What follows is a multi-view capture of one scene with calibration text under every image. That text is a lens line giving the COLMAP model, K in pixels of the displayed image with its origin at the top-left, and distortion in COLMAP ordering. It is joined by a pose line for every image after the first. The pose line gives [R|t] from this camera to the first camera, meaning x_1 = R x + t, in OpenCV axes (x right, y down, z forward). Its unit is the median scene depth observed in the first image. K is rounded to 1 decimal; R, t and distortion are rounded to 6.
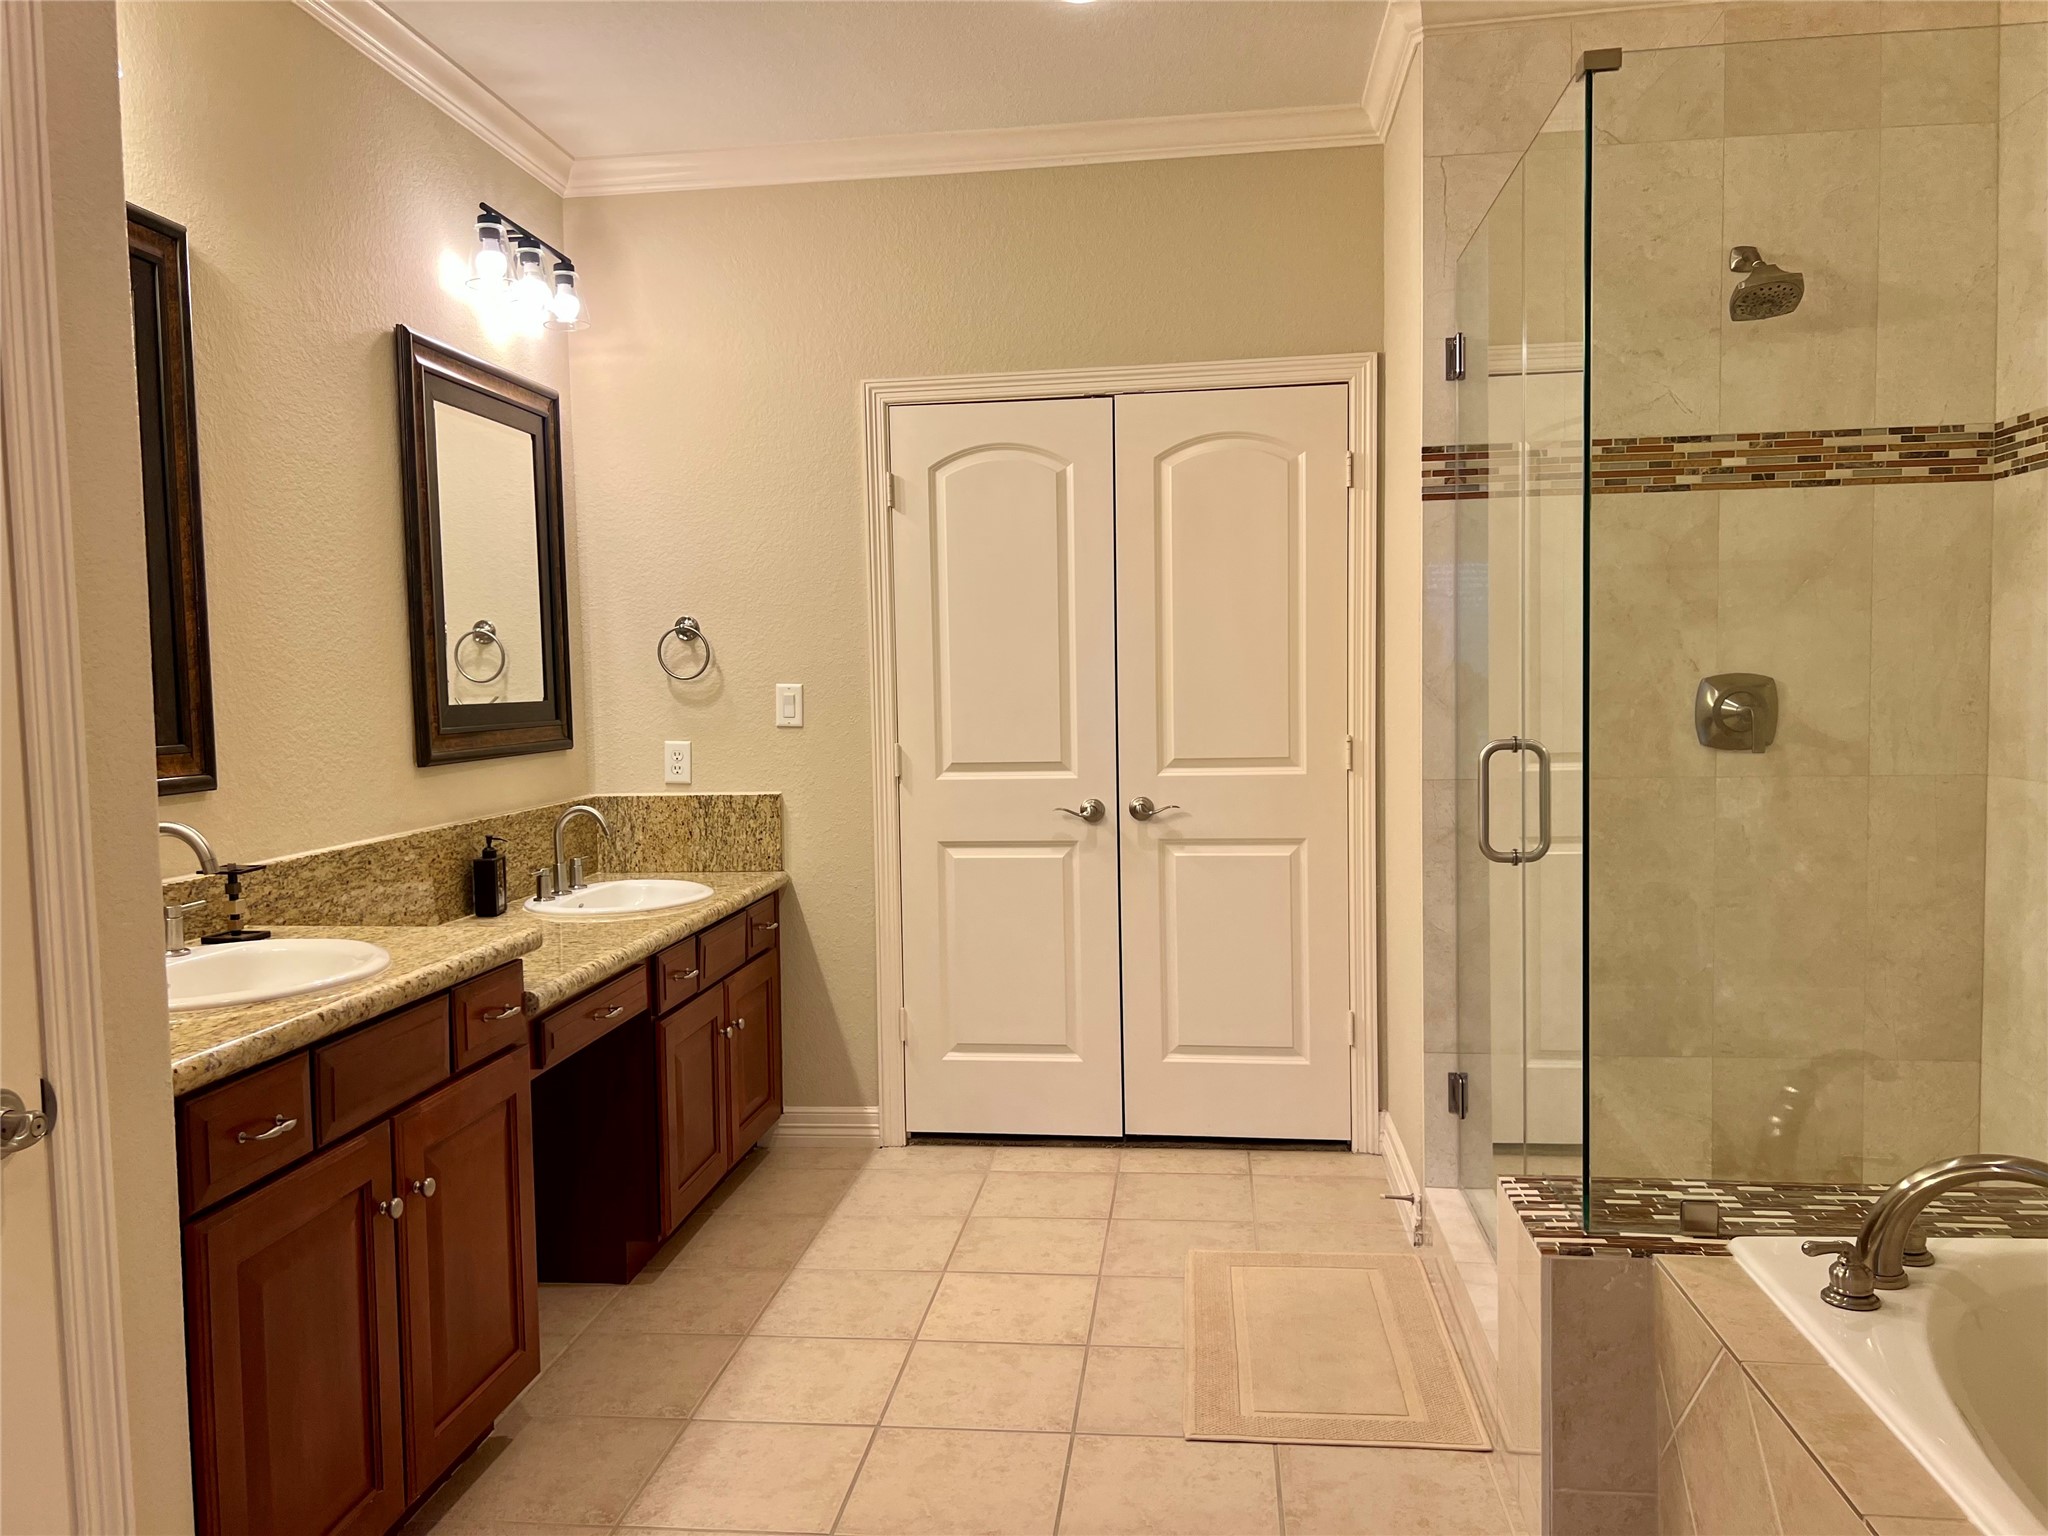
lens RADIAL K [[1534.9, 0, 1024.1], [0, 1534.9, 761.1], [0, 0, 1]] dist [0.065688, -0.069234]
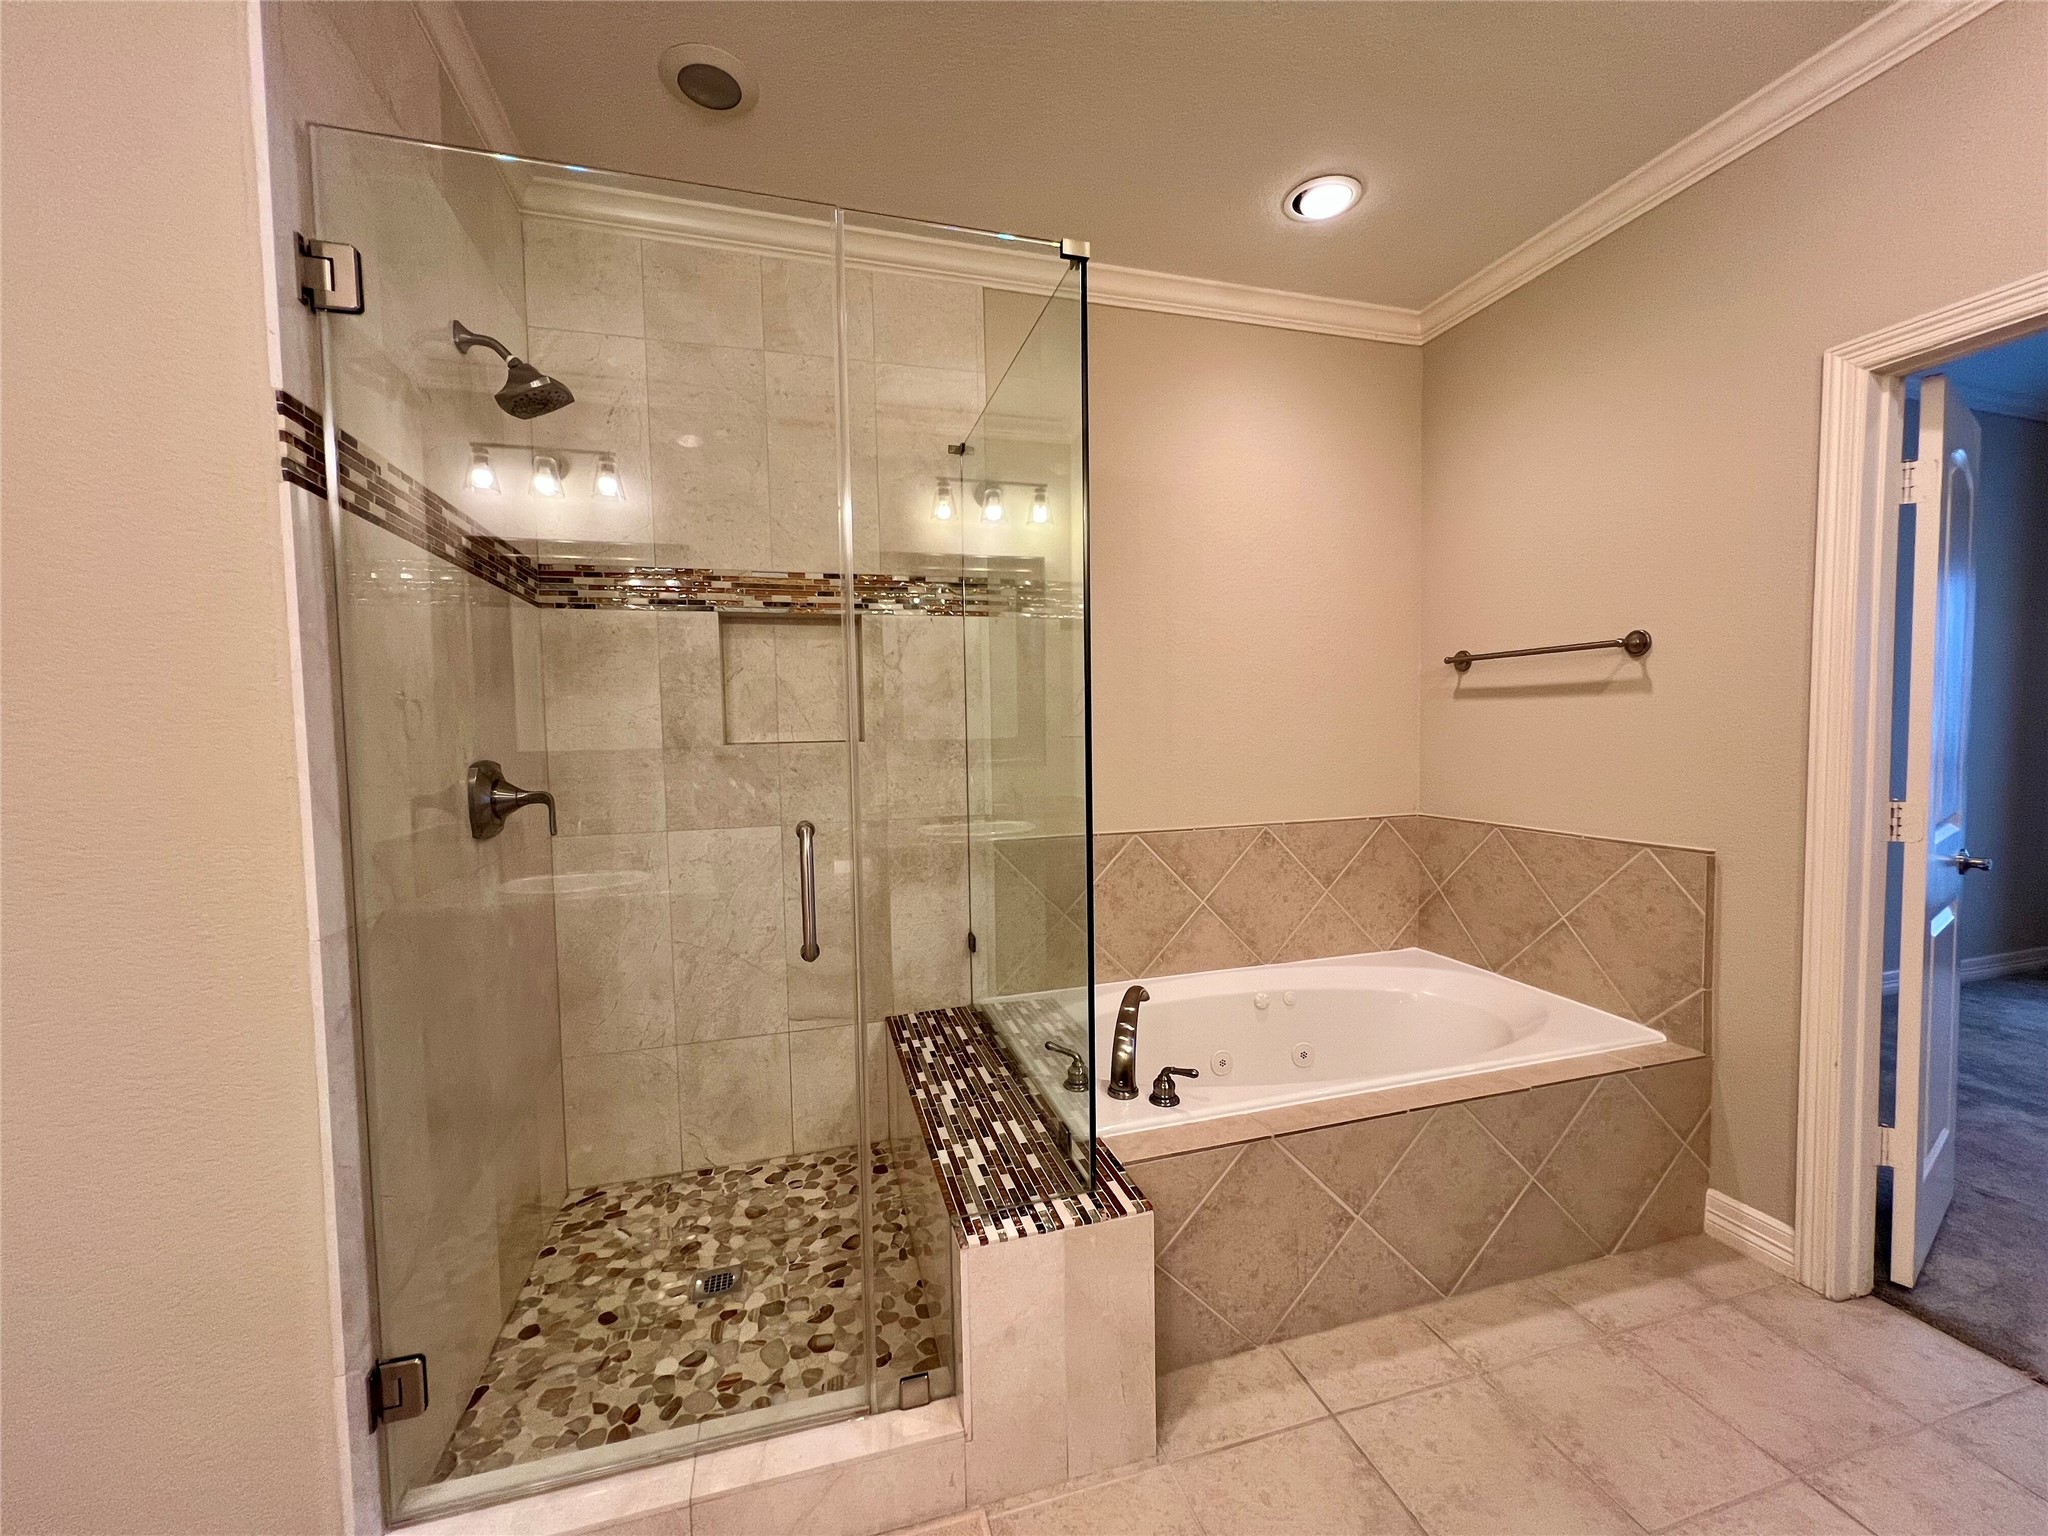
lens RADIAL K [[816.7, 0, 1019.9], [0, 816.7, 773.6], [0, 0, 1]] dist [-0.000479, 0.000325]
pose [[-0.386077, -0.025028, 0.922127, -0.174408], [0.078784, 0.995085, 0.059993, -0.062358], [-0.919096, 0.095811, -0.382208, 1.043809]]
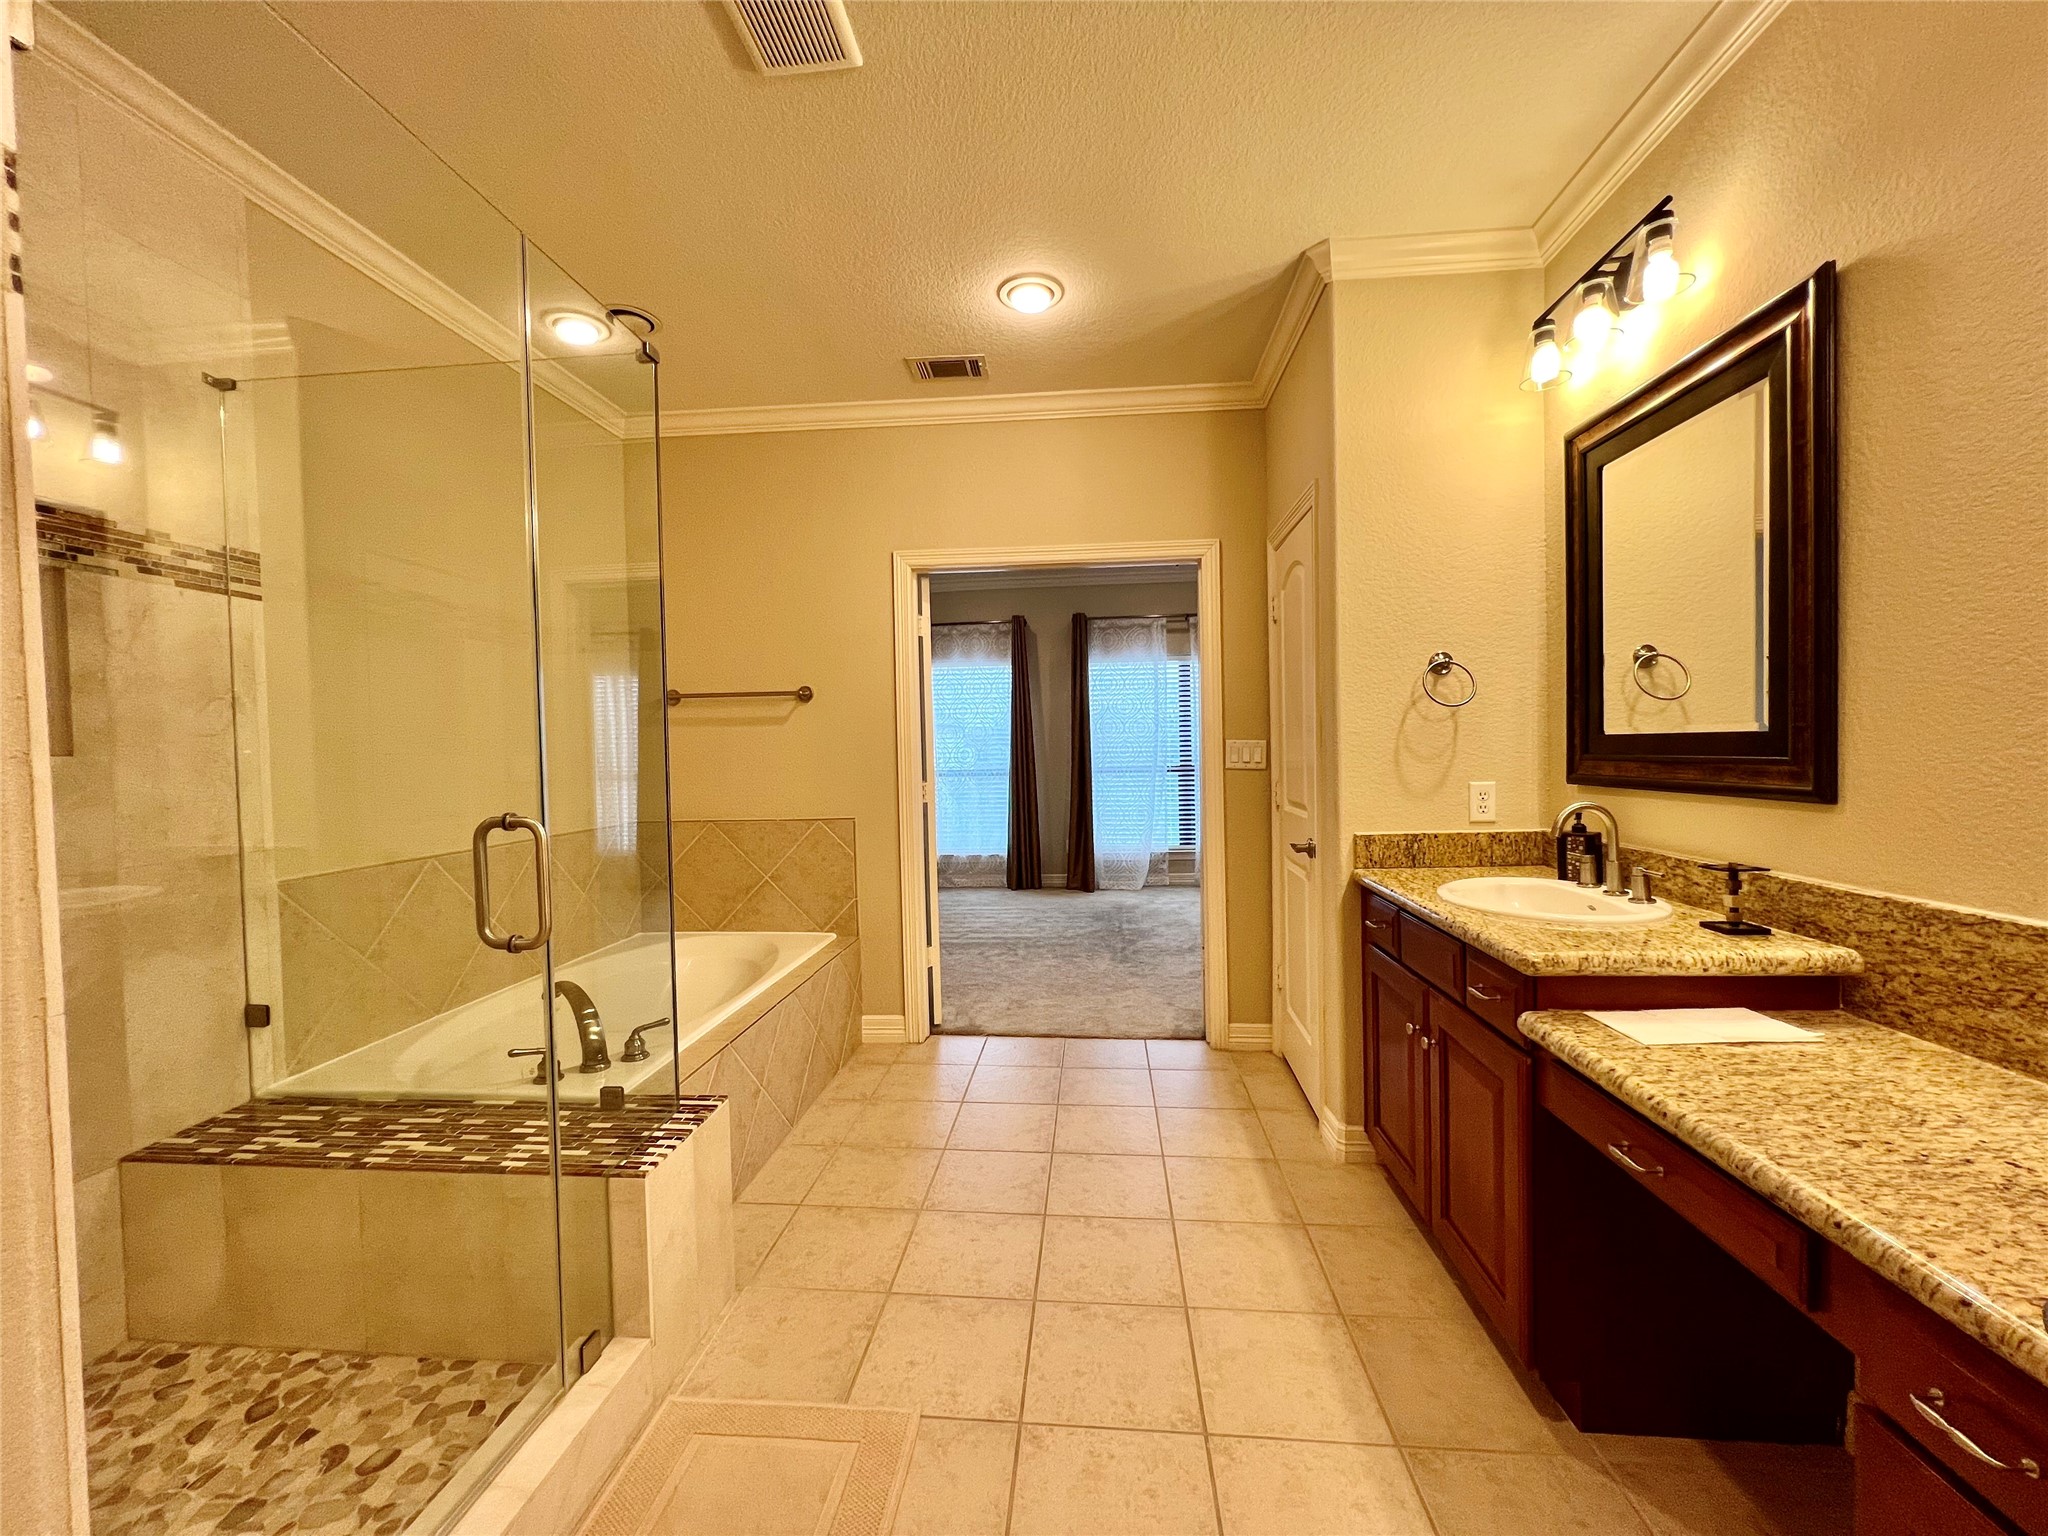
lens RADIAL K [[816.7, 0, 1023.8], [0, 816.7, 772.2], [0, 0, 1]] dist [-0.000479, 0.000325]
pose [[-0.998841, 0.042860, -0.021893, 0.021499], [0.040833, 0.995466, 0.085904, -0.067834], [0.025475, 0.084910, -0.996063, 1.457986]]
